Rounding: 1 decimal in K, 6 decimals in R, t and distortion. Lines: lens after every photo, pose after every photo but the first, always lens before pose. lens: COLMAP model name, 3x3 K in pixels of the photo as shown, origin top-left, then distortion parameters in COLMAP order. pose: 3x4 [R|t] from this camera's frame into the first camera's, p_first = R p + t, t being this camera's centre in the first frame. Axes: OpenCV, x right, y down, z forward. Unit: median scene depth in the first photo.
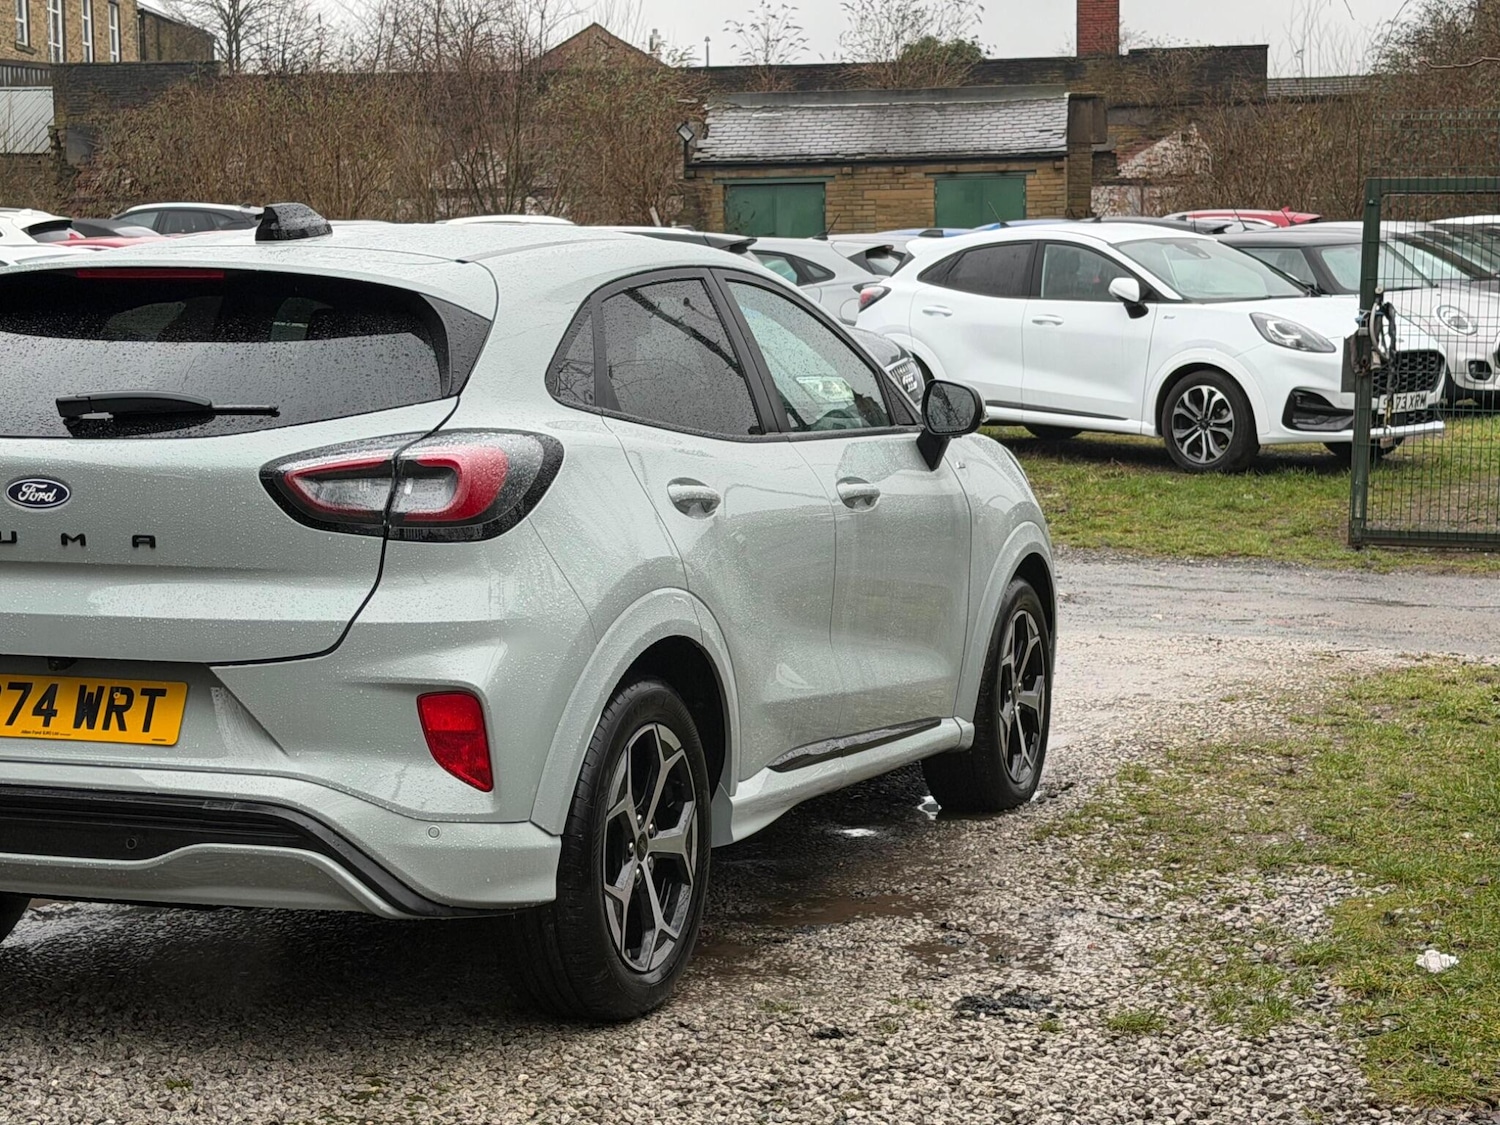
lens RADIAL K [[2962.2, 0, 790.6], [0, 2962.2, 572.4], [0, 0, 1]] dist [0.144133, -0.069439]
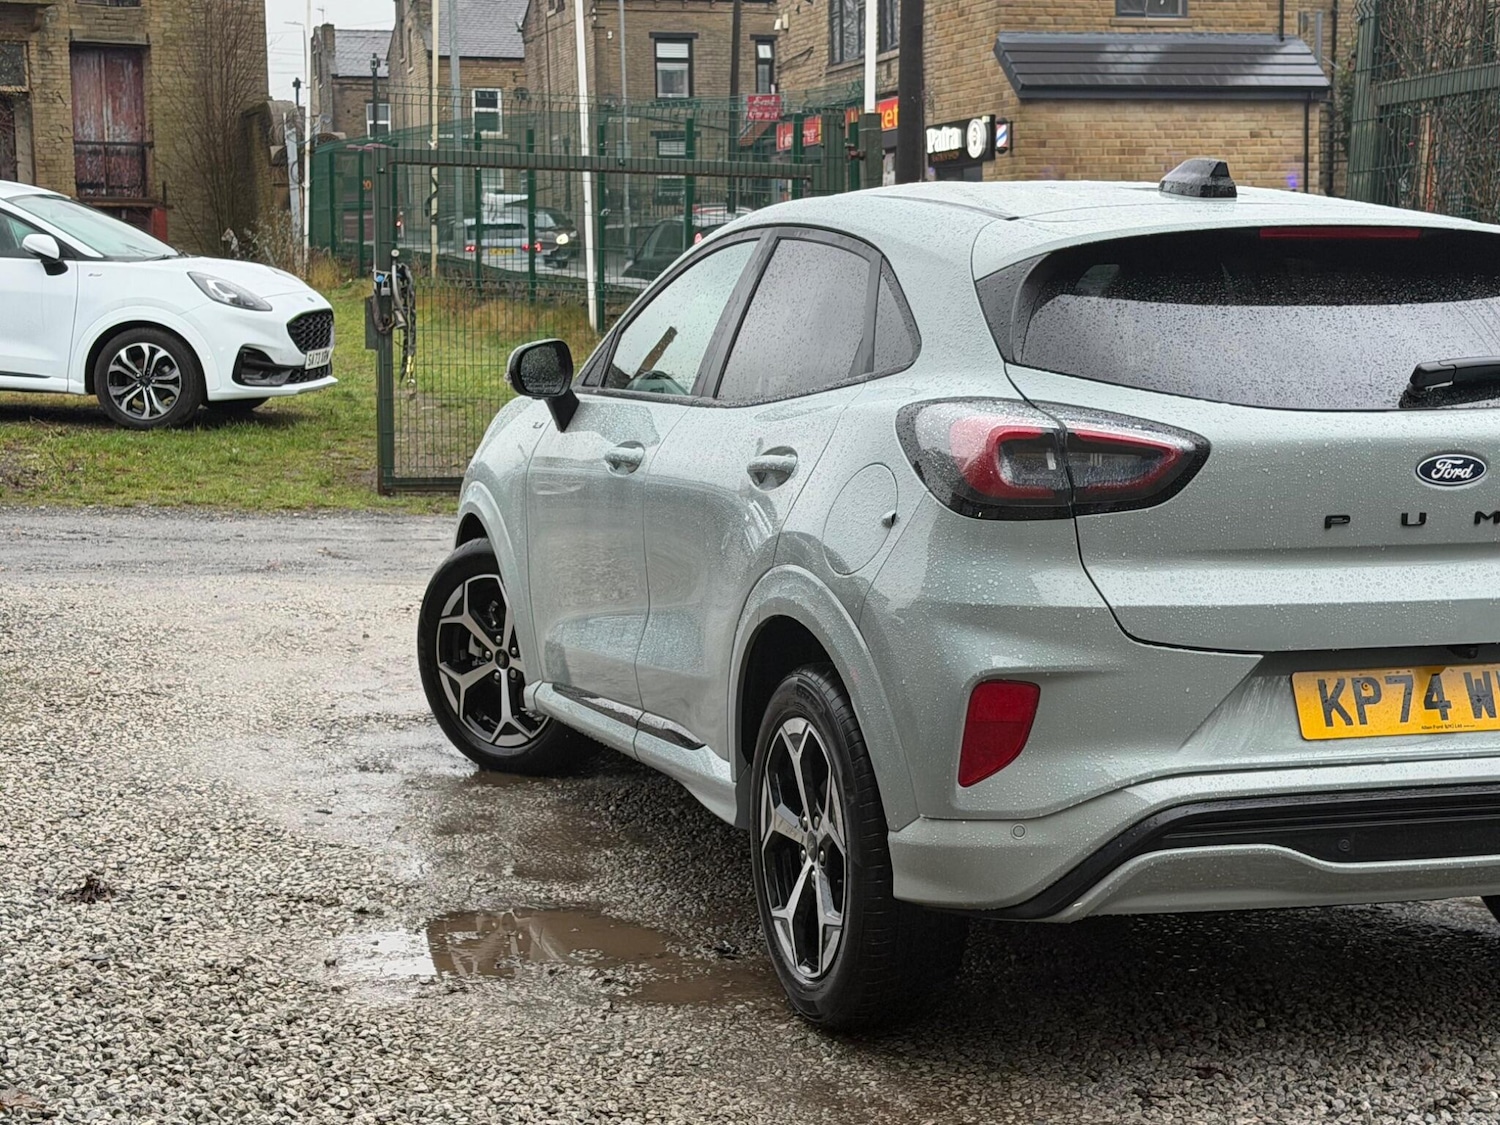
lens RADIAL K [[2737.4, 0, 729.3], [0, 2737.4, 573.1], [0, 0, 1]] dist [0.150930, 0.093394]
pose [[0.799655, -0.063450, 0.597098, -0.833541], [0.050194, 0.997984, 0.038828, -0.034358], [-0.598358, -0.001078, 0.801228, 0.391463]]
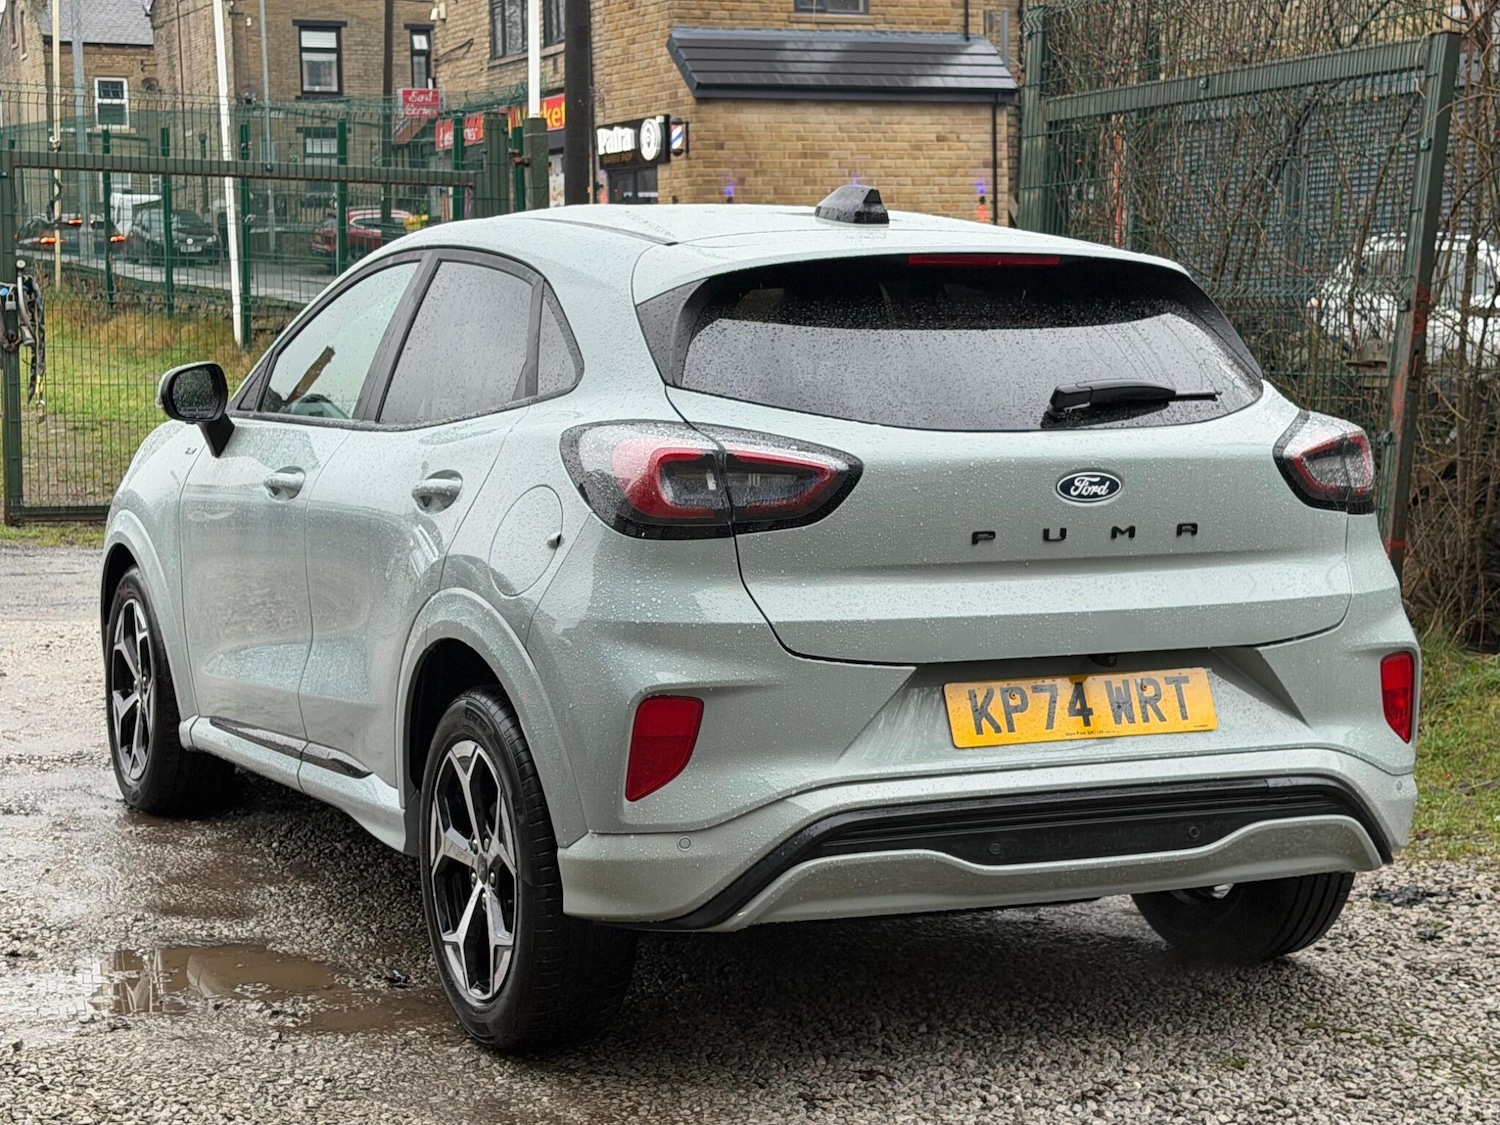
lens RADIAL K [[2972.8, 0, 745.0], [0, 2972.8, 592.6], [0, 0, 1]] dist [0.136143, -0.005256]
pose [[0.722530, -0.071086, 0.687676, -0.881951], [0.059536, 0.997402, 0.040550, -0.033603], [-0.688772, 0.011642, 0.724885, 0.329454]]
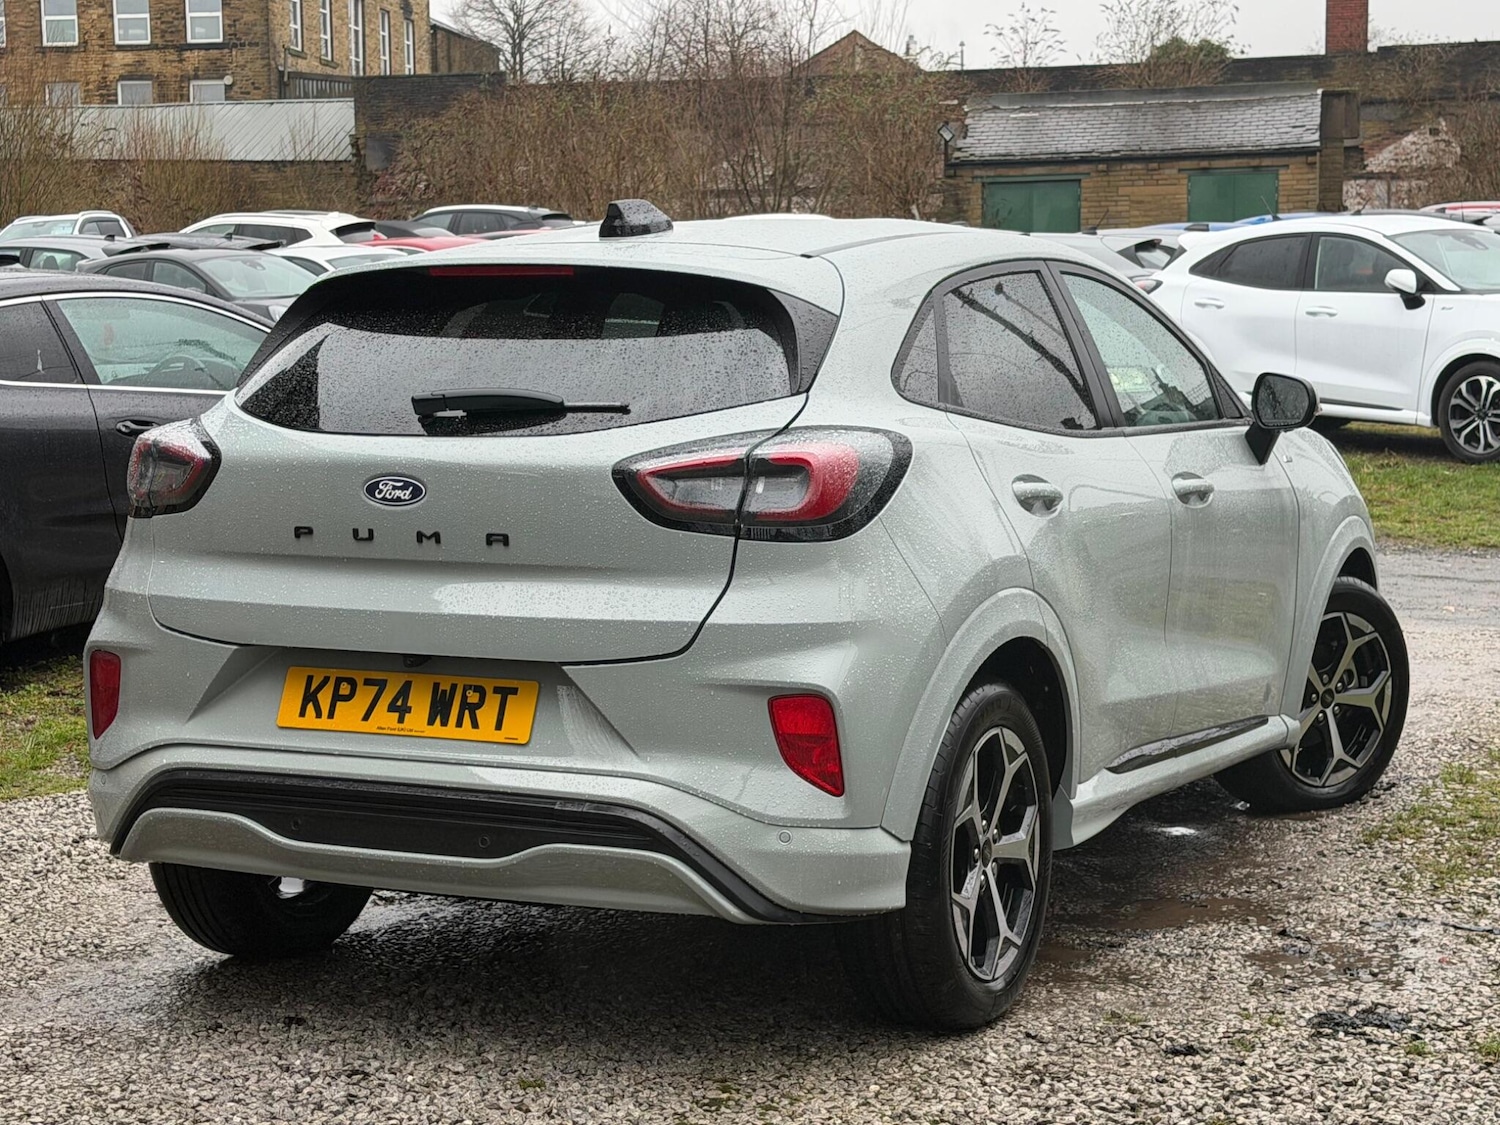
lens RADIAL K [[2804.3, 0, 740.0], [0, 2804.3, 594.9], [0, 0, 1]] dist [0.144100, -0.066241]
pose [[0.994622, 0.008561, -0.103214, -0.034110], [-0.007010, 0.999857, 0.015377, -0.006034], [0.103331, -0.014571, 0.994540, 0.064409]]
